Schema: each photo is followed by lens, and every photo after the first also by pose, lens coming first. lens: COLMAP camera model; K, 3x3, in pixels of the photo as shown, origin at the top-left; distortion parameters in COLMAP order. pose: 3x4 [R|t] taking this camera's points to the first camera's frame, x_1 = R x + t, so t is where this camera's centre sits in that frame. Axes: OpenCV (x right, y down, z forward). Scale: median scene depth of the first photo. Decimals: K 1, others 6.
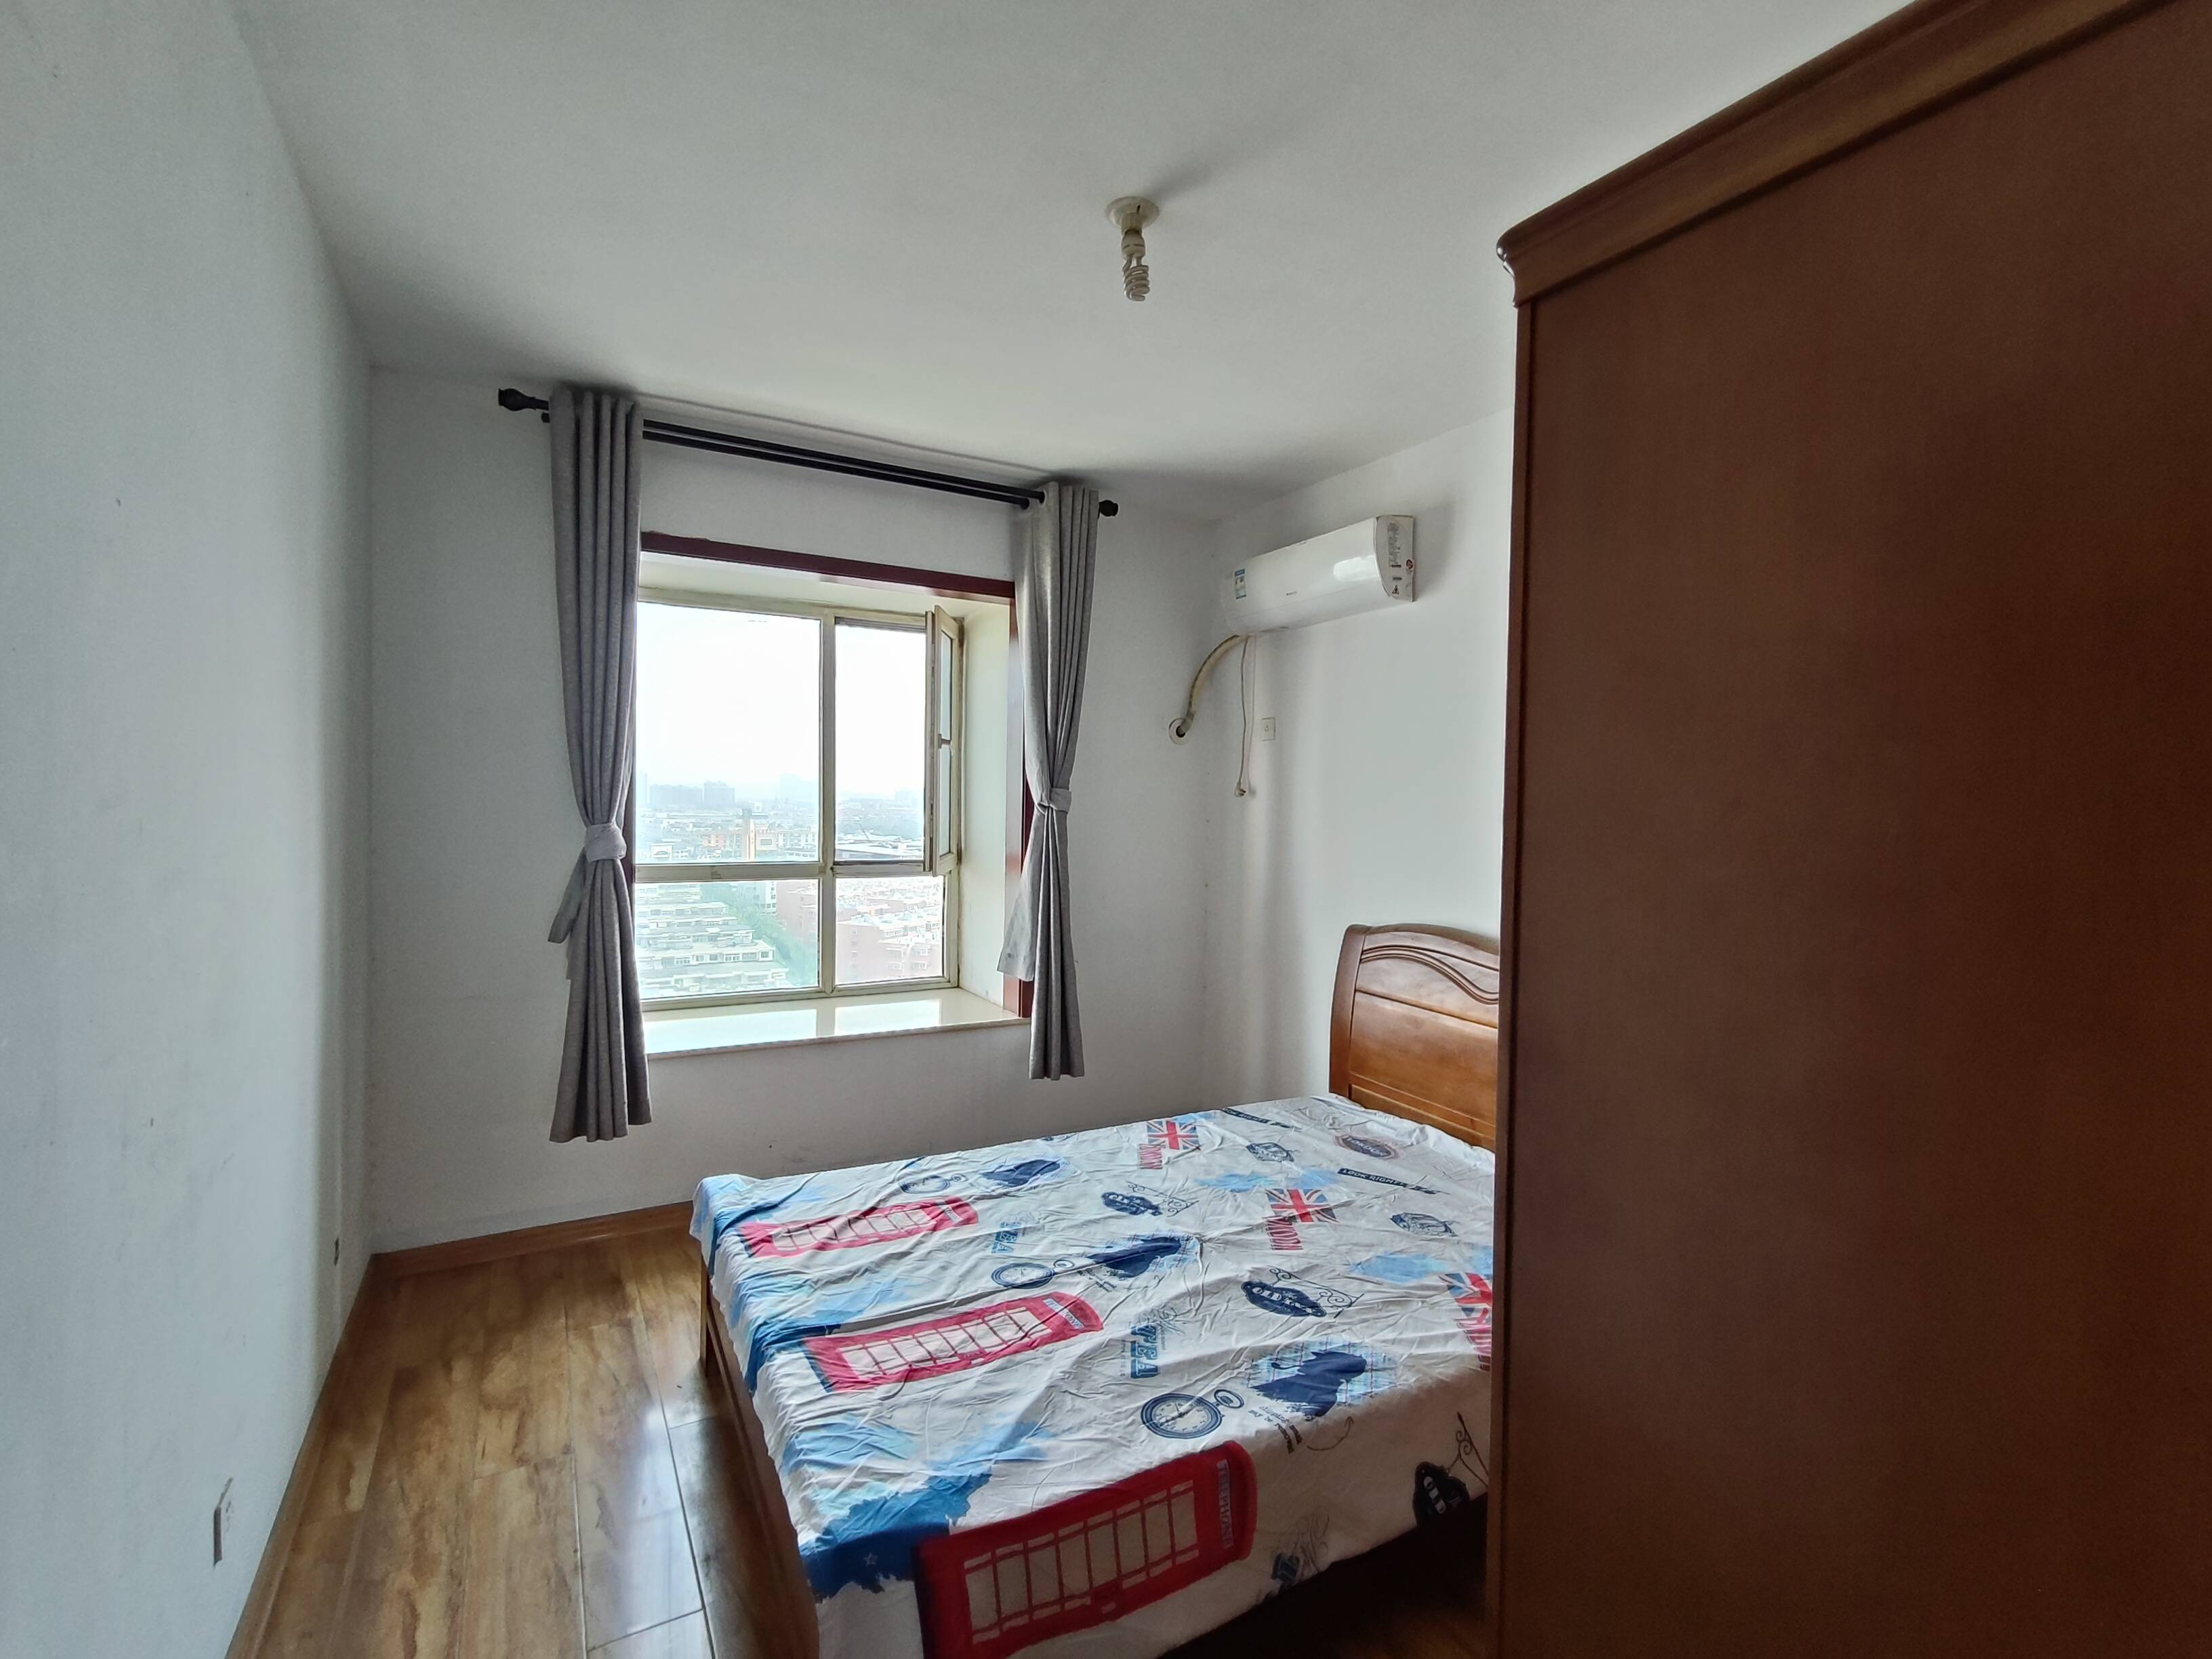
lens RADIAL K [[1020.8, 0, 1110.9], [0, 1020.8, 829.0], [0, 0, 1]] dist [-0.002814, -0.000303]
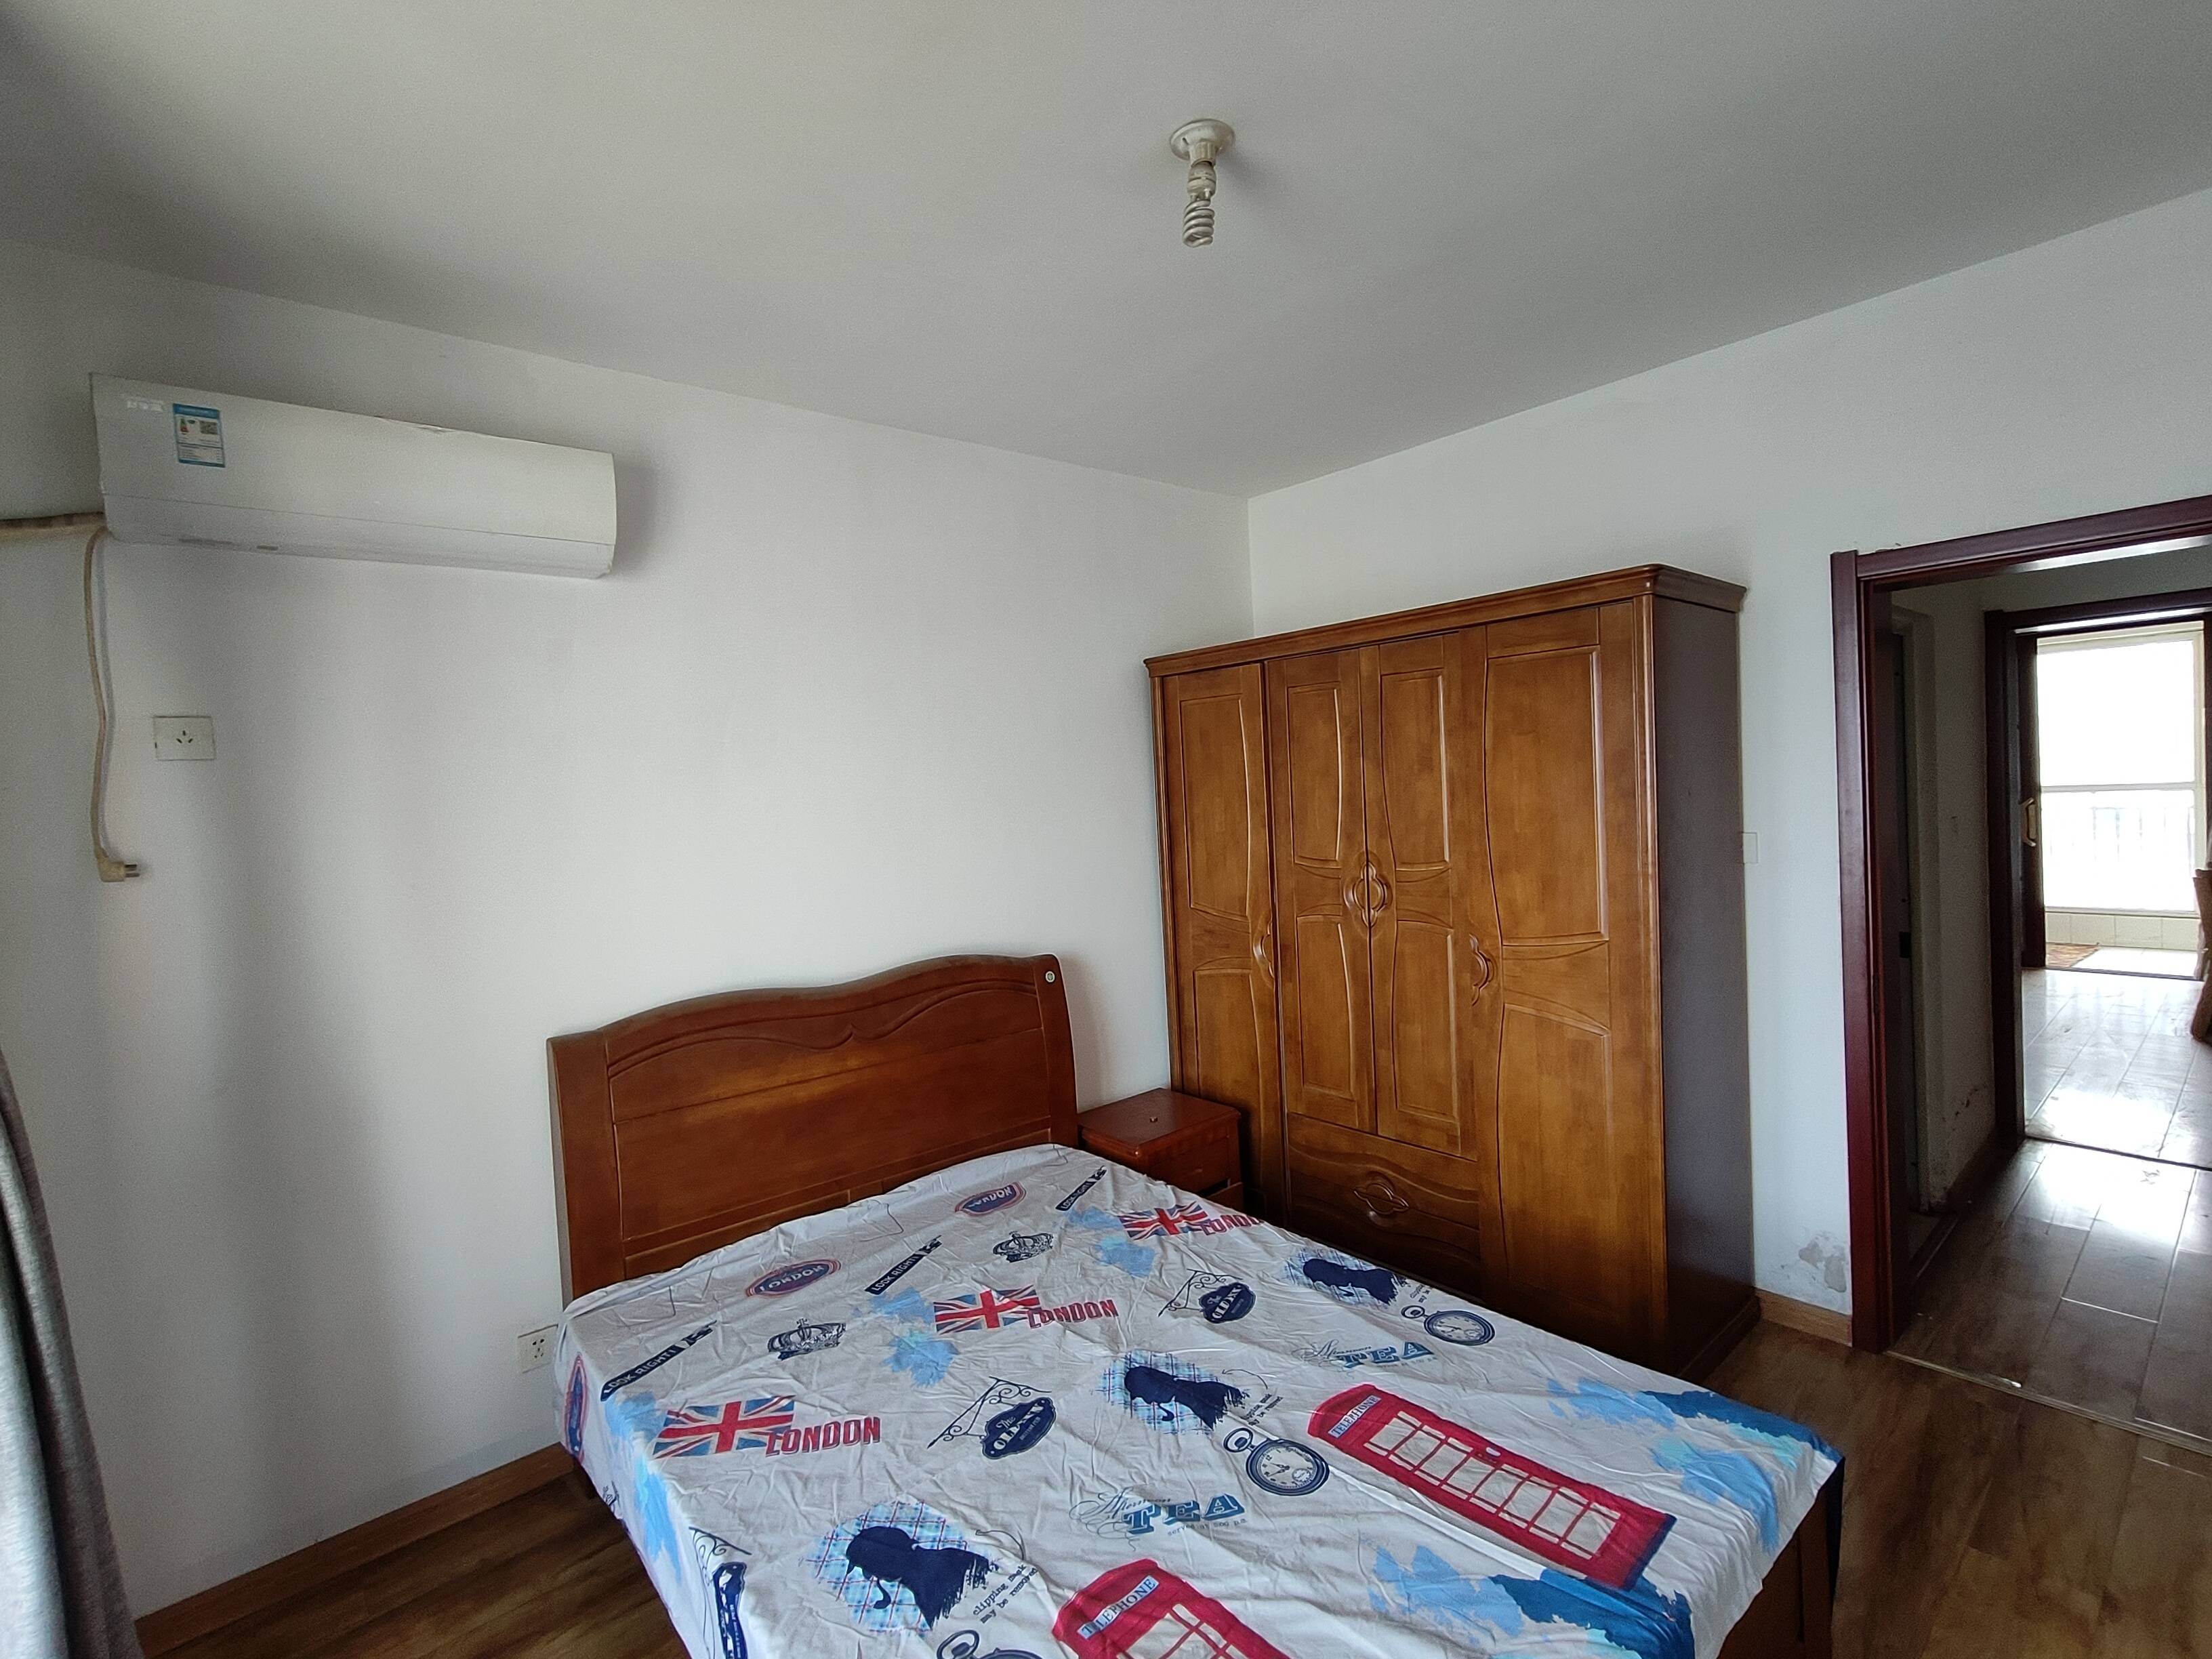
lens RADIAL K [[1020.8, 0, 1113.3], [0, 1020.8, 821.9], [0, 0, 1]] dist [-0.002814, -0.000303]
pose [[-0.194937, -0.044305, 0.979815, -0.650366], [0.081863, 0.994759, 0.061268, -0.079104], [-0.977393, 0.092154, -0.190288, 1.022189]]
